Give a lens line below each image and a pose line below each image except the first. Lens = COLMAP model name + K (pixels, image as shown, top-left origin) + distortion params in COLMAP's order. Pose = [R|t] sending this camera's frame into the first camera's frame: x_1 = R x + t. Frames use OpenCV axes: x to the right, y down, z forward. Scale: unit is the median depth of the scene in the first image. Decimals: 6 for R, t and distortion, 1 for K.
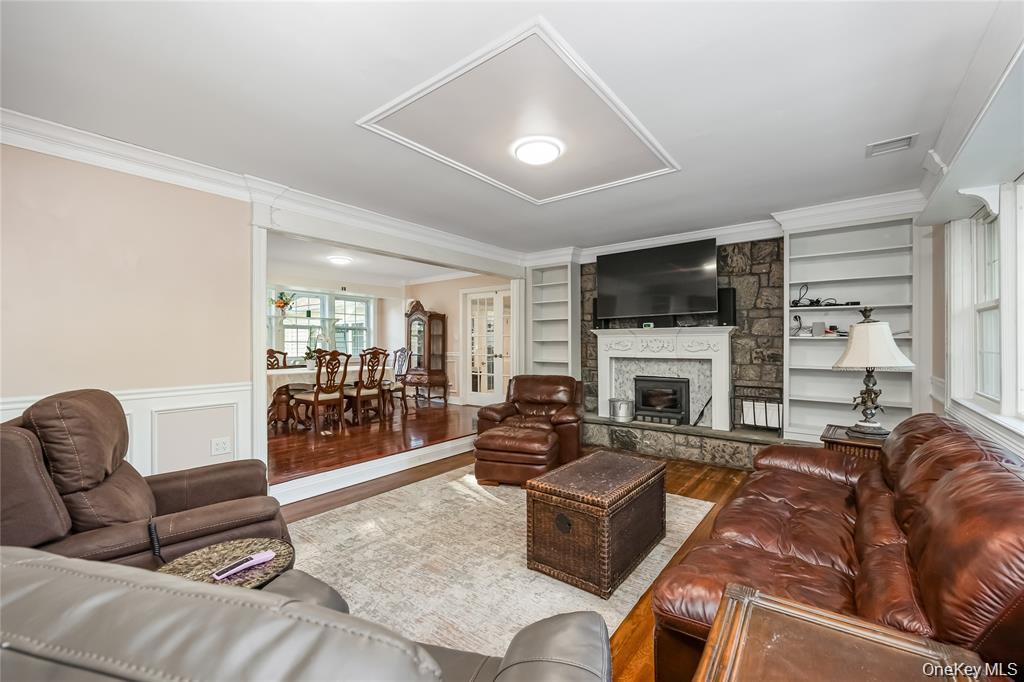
lens RADIAL K [[415.4, 0, 512.0], [0, 415.4, 341.0], [0, 0, 1]] dist [-0.001689, -0.000078]
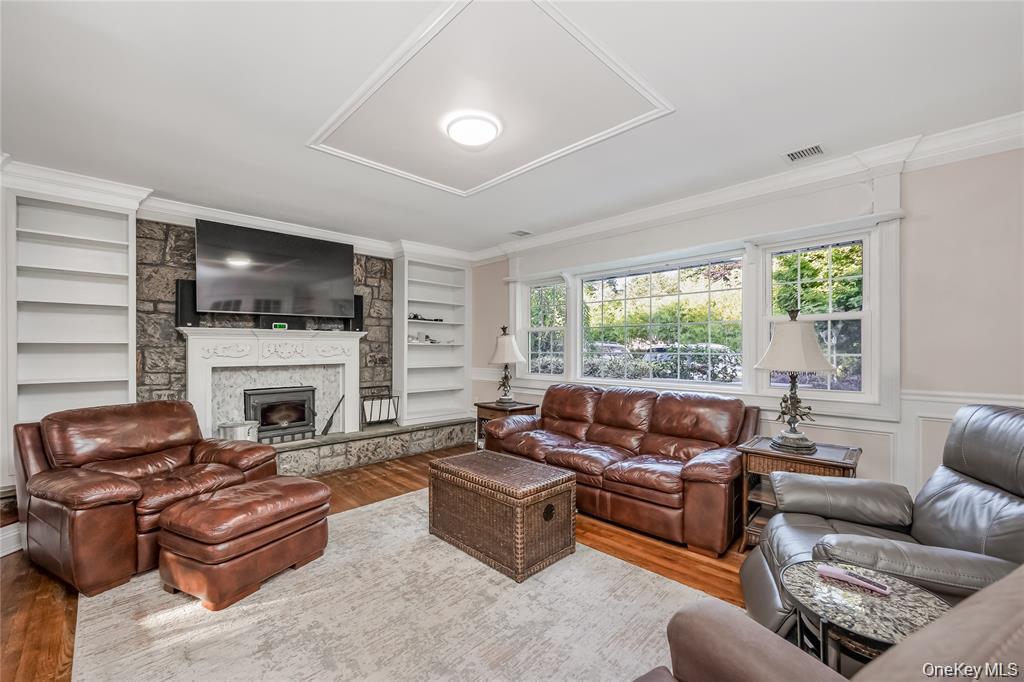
lens RADIAL K [[421.1, 0, 513.5], [0, 421.1, 347.2], [0, 0, 1]] dist [-0.001352, -0.000170]
pose [[0.124588, 0.005243, 0.992195, -0.490360], [-0.004637, 0.999978, -0.004702, 0.006924], [-0.992198, -0.004015, 0.124609, 0.478596]]
